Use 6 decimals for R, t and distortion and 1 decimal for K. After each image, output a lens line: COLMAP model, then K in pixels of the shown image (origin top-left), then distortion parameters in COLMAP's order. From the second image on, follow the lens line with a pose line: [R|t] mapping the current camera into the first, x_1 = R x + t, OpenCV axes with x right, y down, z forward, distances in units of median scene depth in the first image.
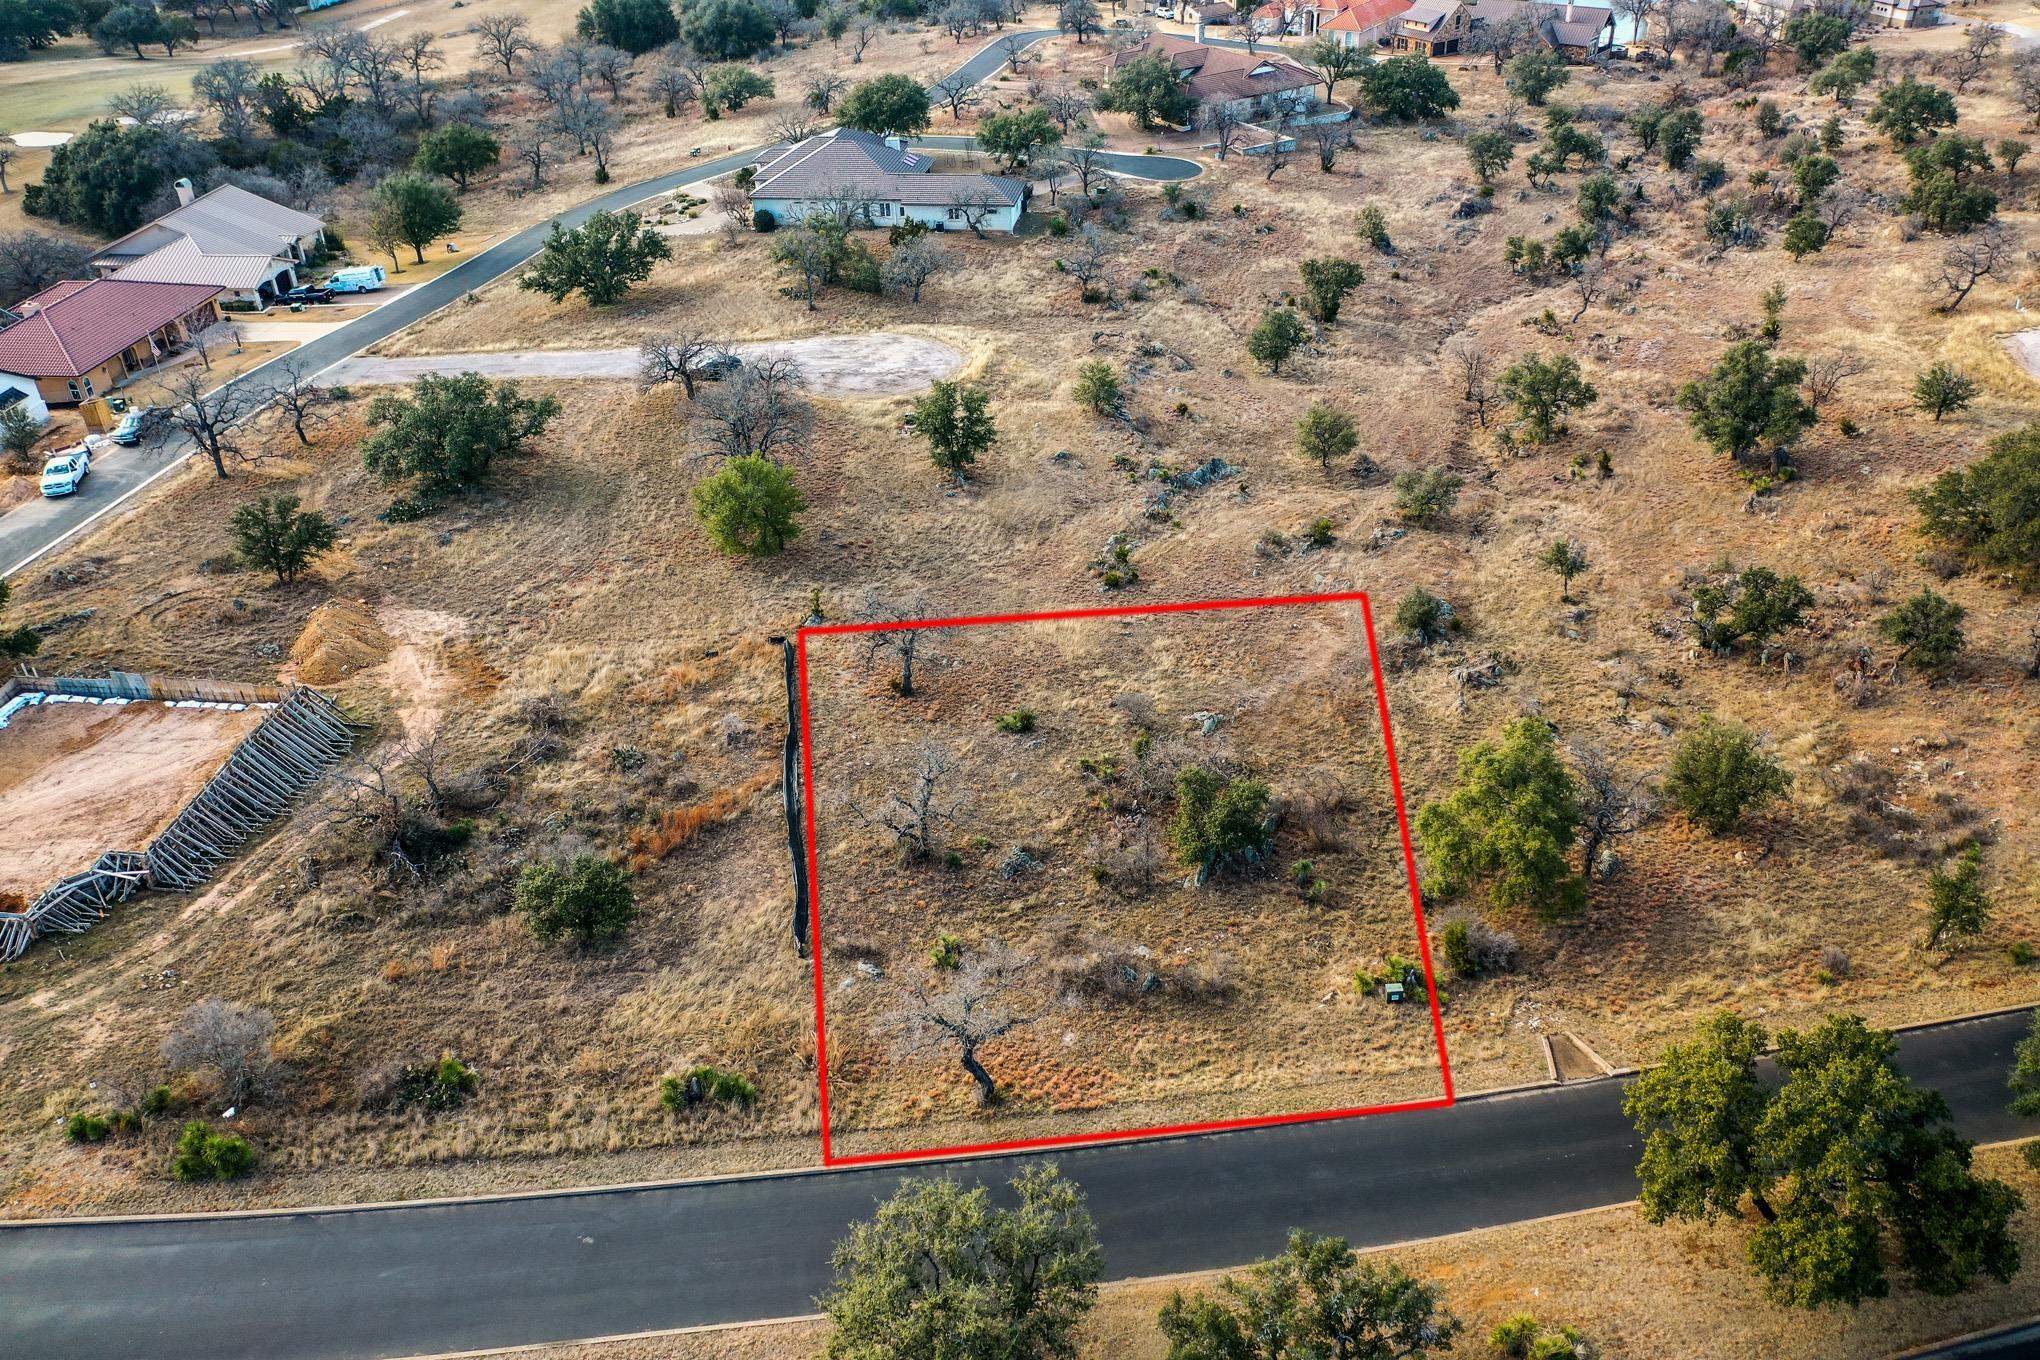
lens RADIAL K [[1608.5, 0, 1020.0], [0, 1608.5, 680.0], [0, 0, 1]] dist [0.001789, -0.001501]
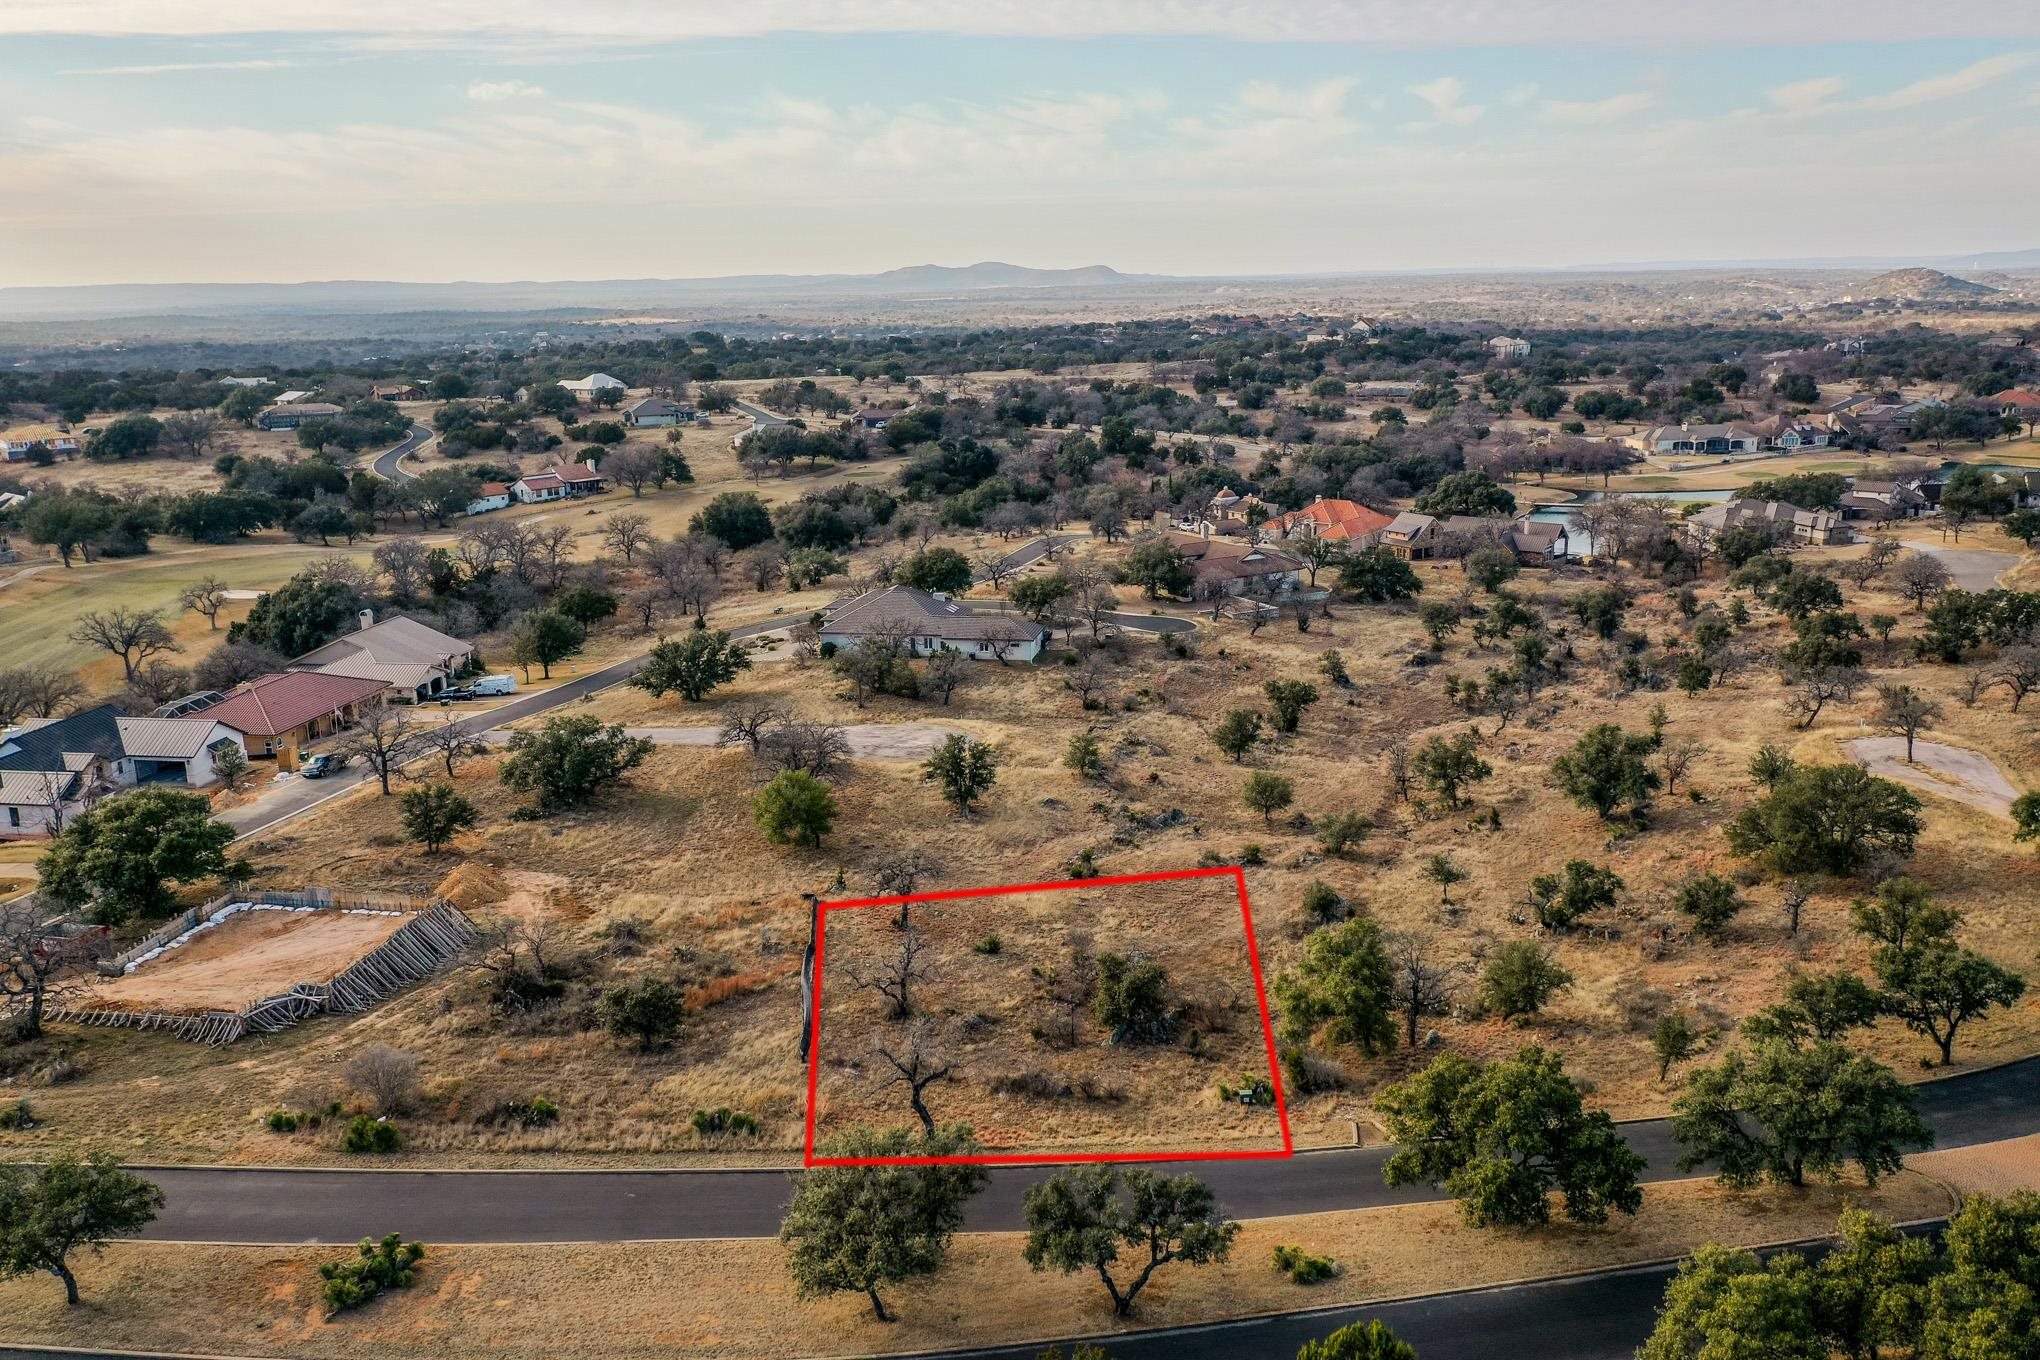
lens RADIAL K [[1608.5, 0, 1020.0], [0, 1608.5, 680.0], [0, 0, 1]] dist [0.001789, -0.001501]
pose [[0.998896, 0.019883, -0.042556, 0.068434], [-0.032267, 0.948849, -0.314078, 0.206129], [0.034134, 0.315104, 0.948443, -0.261149]]
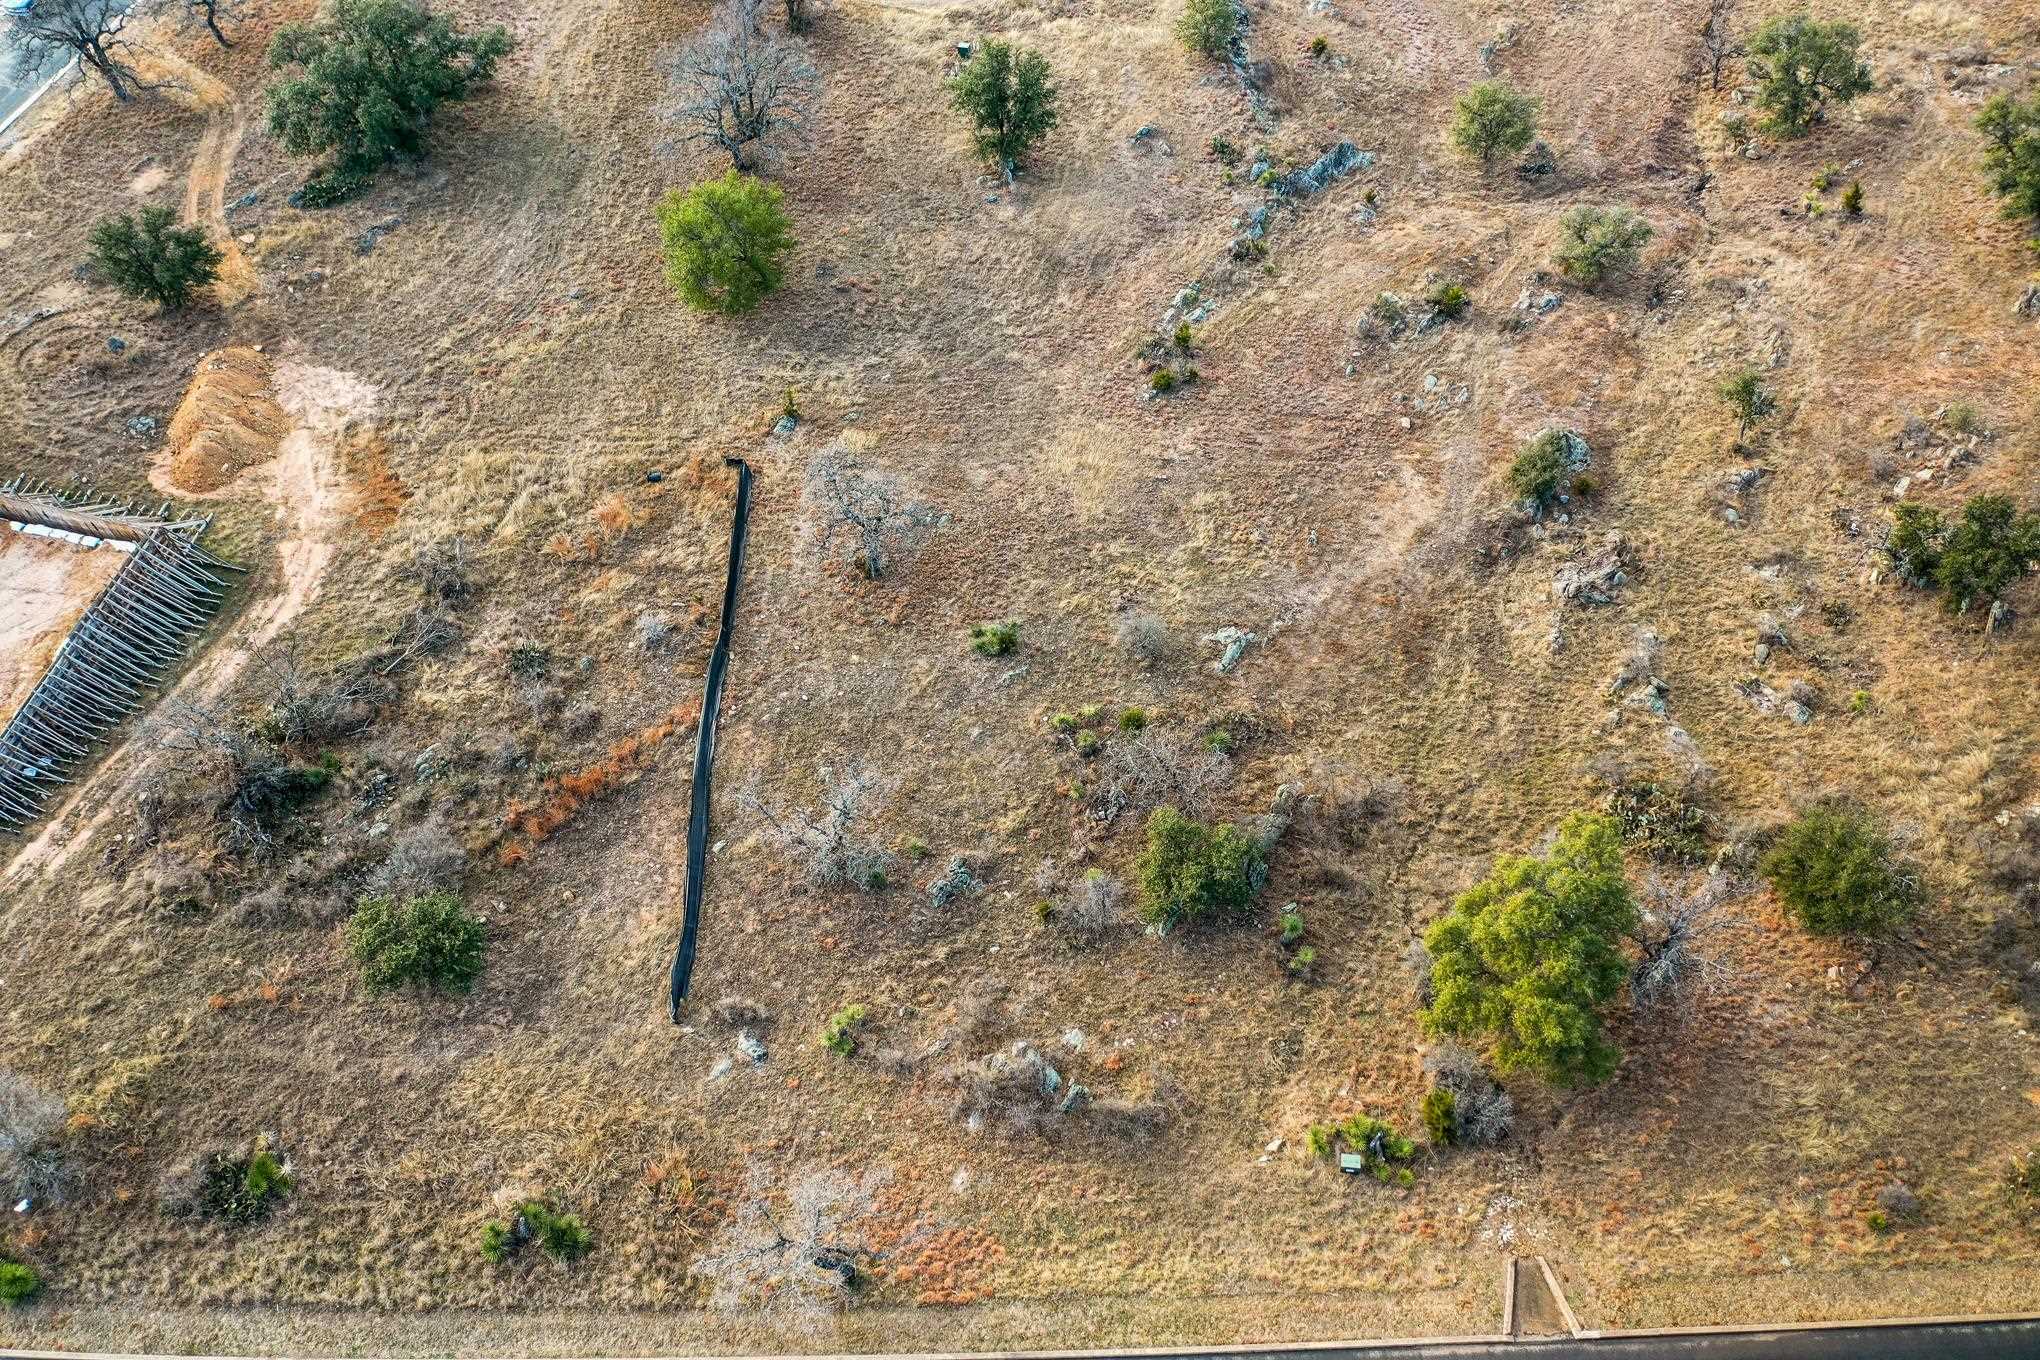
lens RADIAL K [[1608.5, 0, 1020.0], [0, 1608.5, 680.0], [0, 0, 1]] dist [0.001789, -0.001501]
pose [[0.991223, 0.109351, -0.074288, 0.067432], [-0.071251, 0.915250, 0.396537, -0.257416], [0.111354, -0.387763, 0.915008, 0.214978]]
